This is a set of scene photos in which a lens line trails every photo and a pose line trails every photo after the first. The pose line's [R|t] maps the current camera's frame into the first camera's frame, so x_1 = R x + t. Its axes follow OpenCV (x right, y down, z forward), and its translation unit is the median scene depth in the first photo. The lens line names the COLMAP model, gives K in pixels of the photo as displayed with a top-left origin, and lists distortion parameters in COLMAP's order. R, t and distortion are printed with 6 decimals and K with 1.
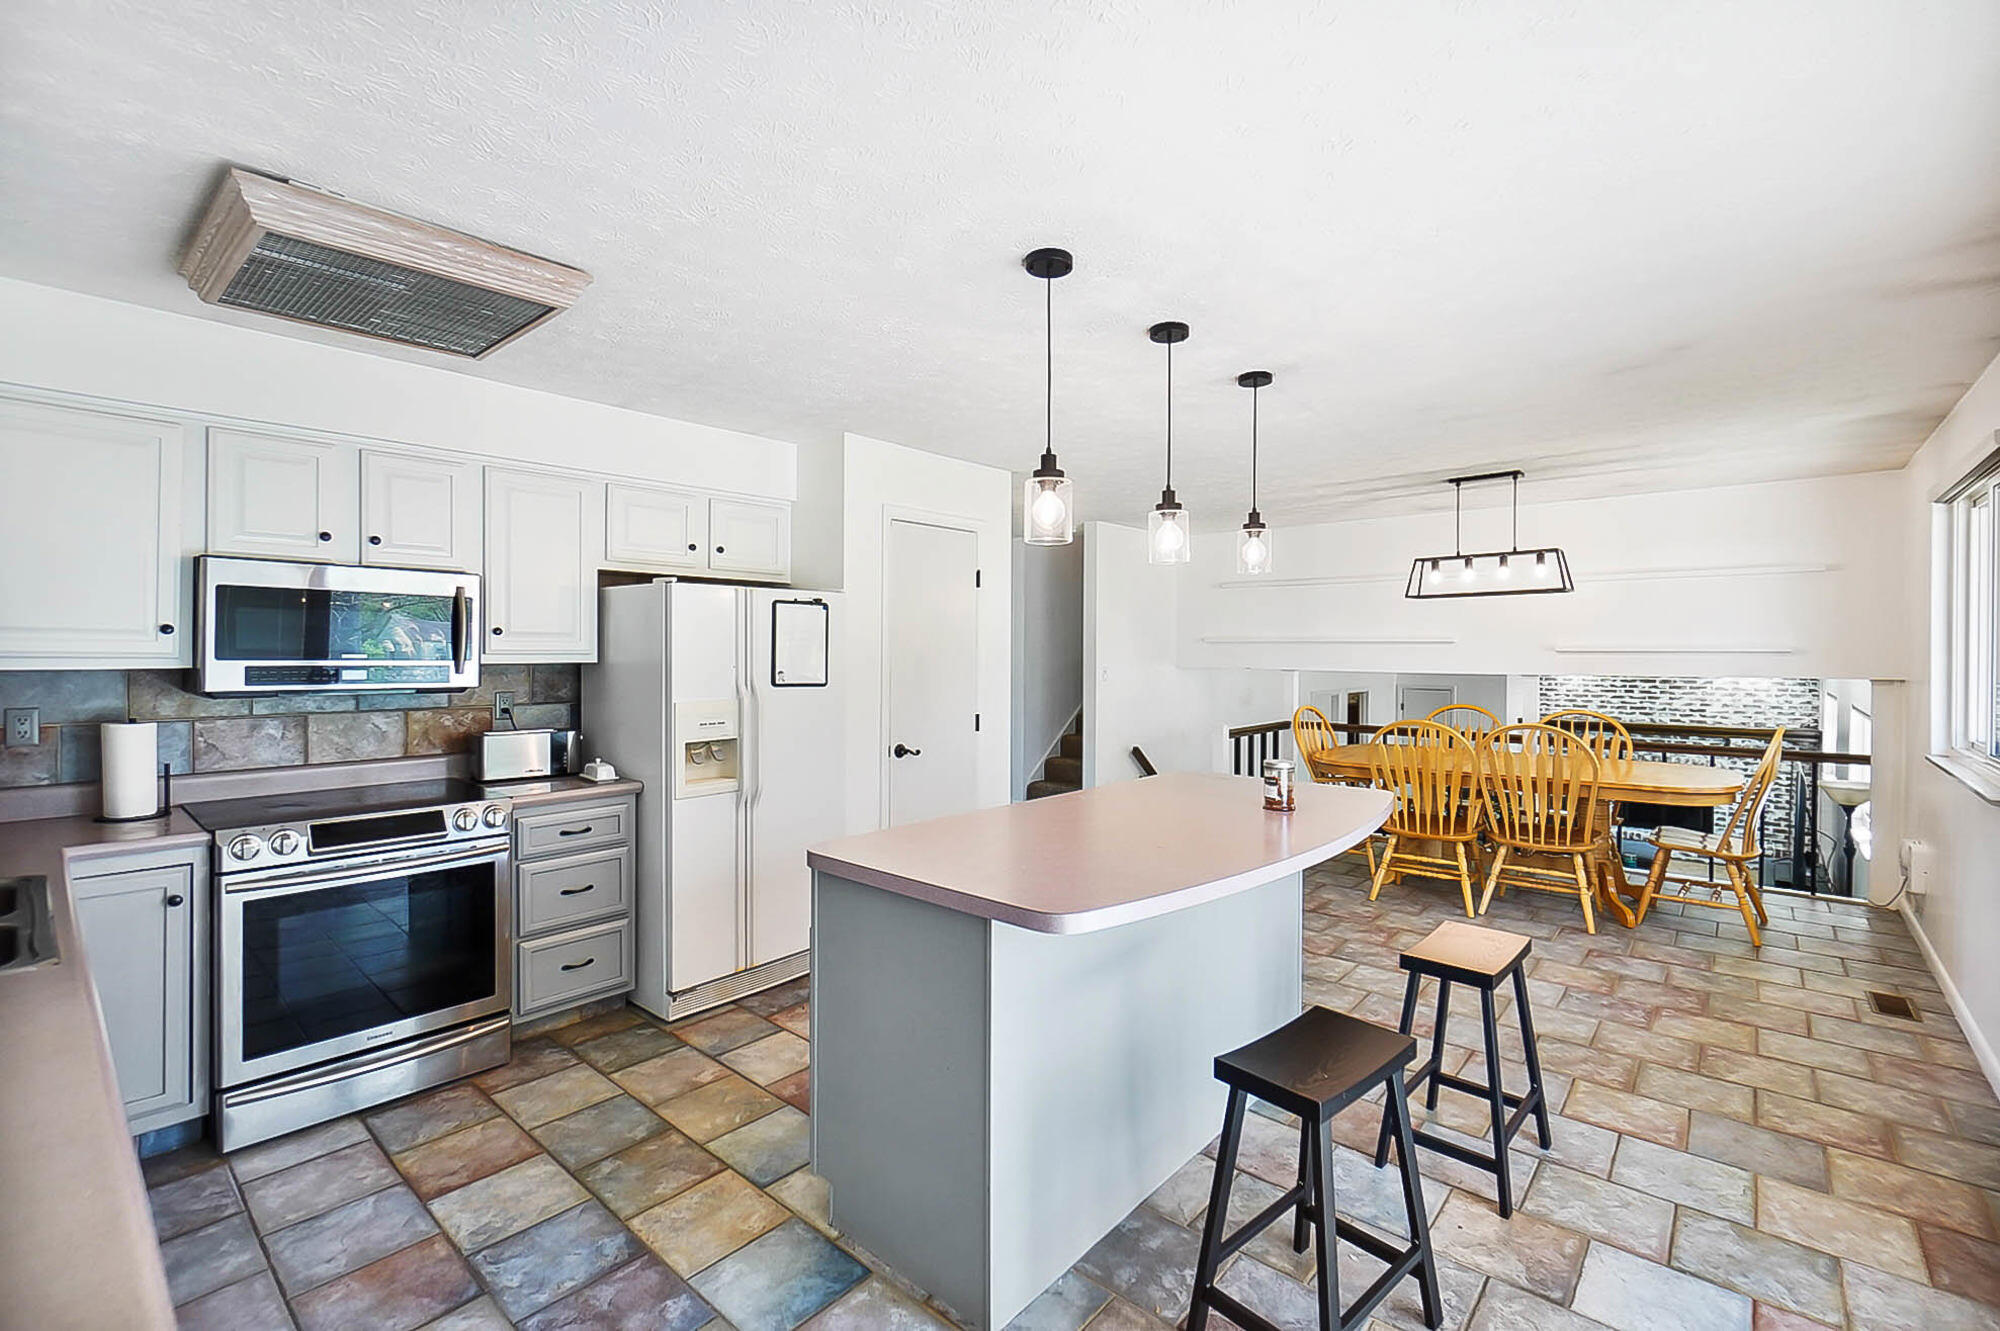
lens RADIAL K [[864.7, 0, 993.7], [0, 864.7, 653.3], [0, 0, 1]] dist [-0.002135, -0.001134]
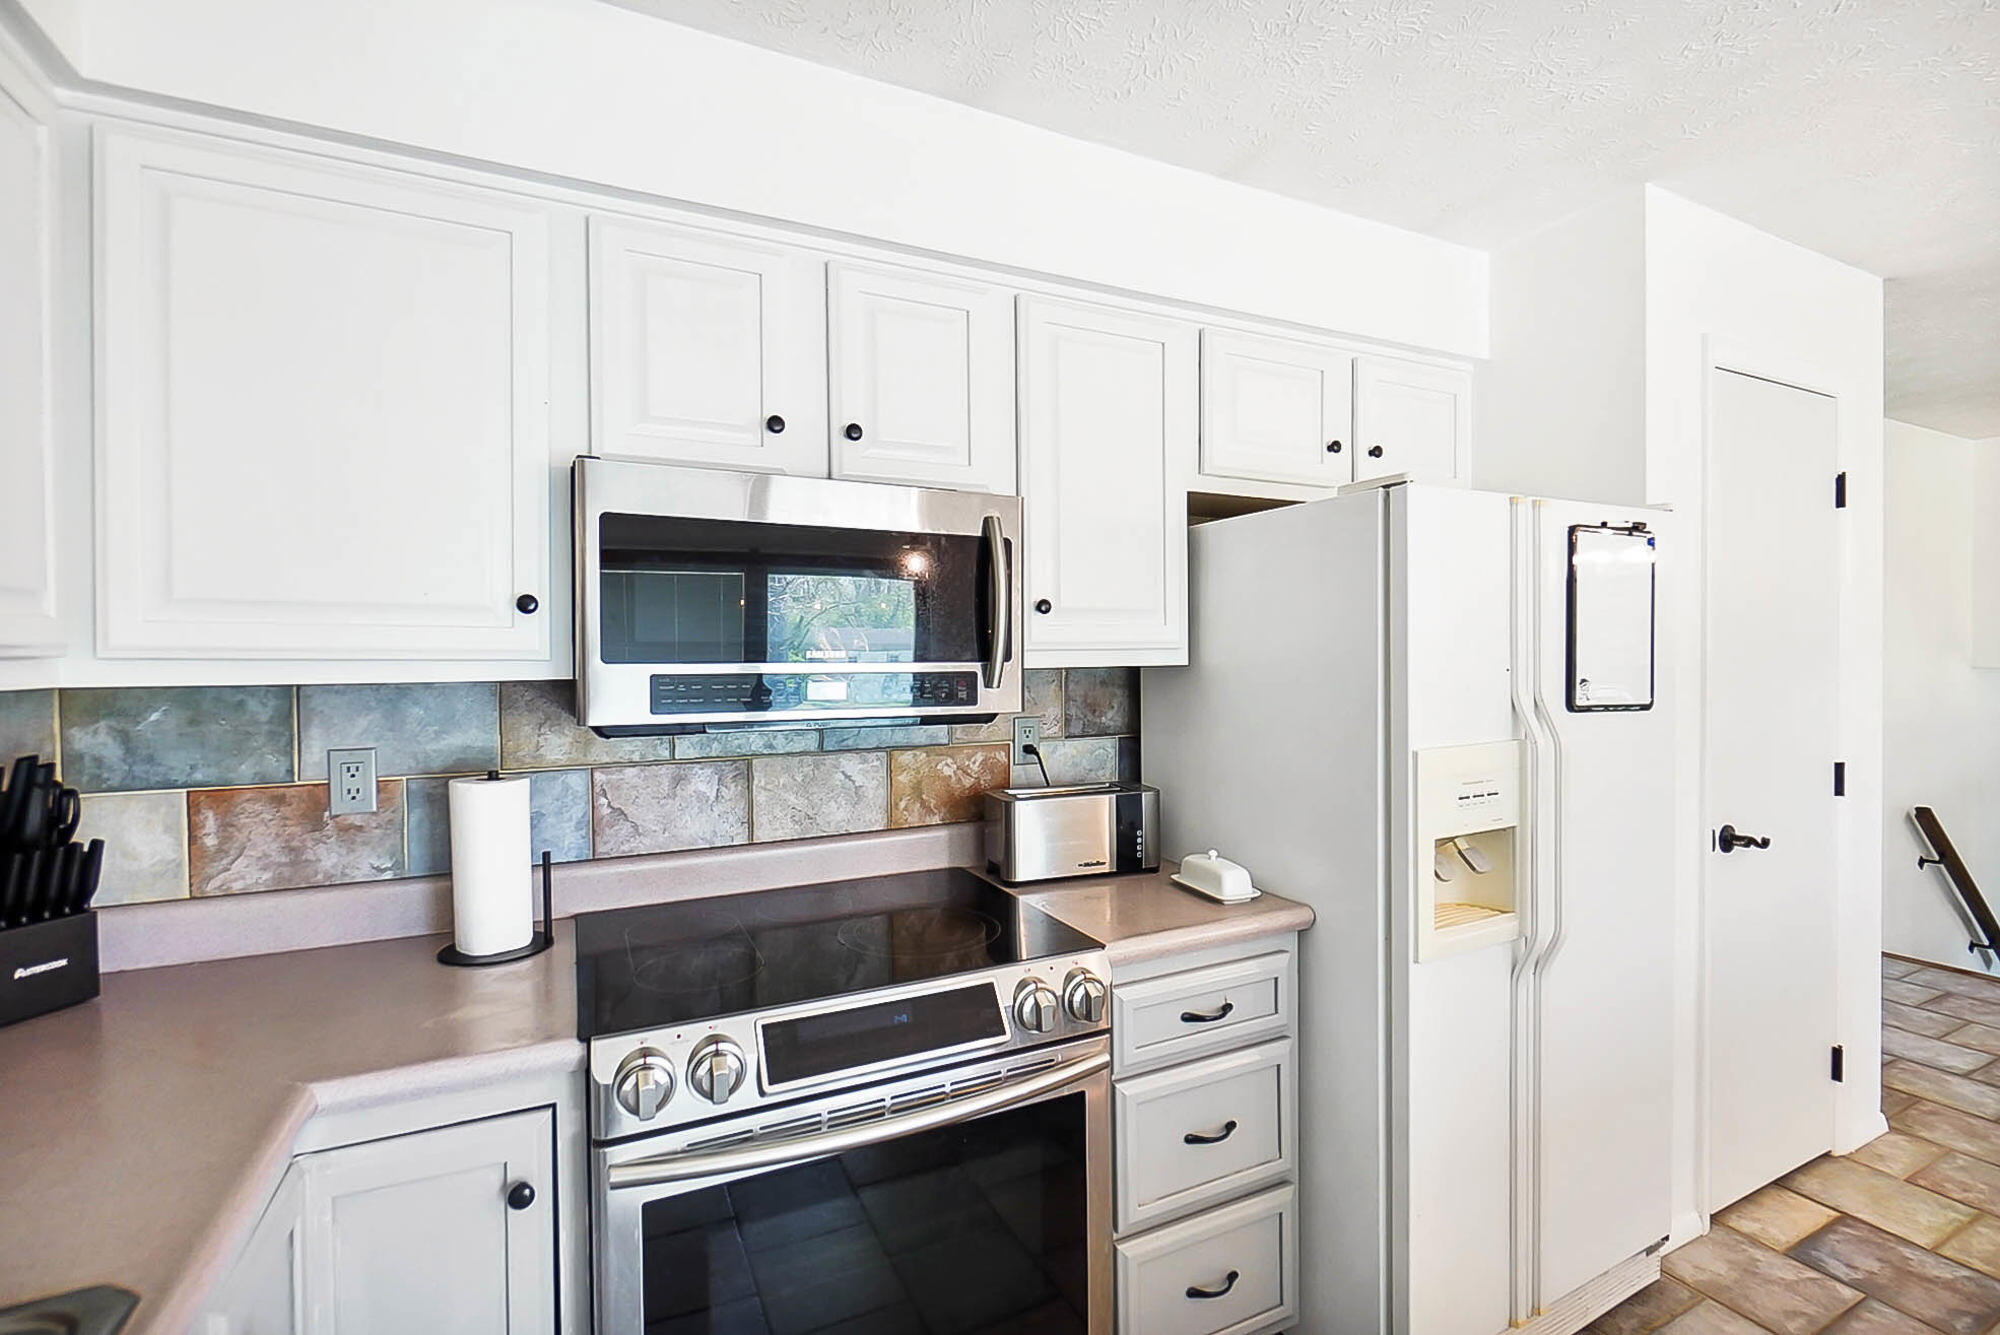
lens RADIAL K [[866.4, 0, 978.0], [0, 866.4, 664.2], [0, 0, 1]] dist [0.000170, -0.000186]
pose [[0.917152, -0.010989, -0.398385, -0.435875], [0.013255, 0.999908, 0.002936, 0.008690], [0.398316, -0.007974, 0.917213, 0.543163]]
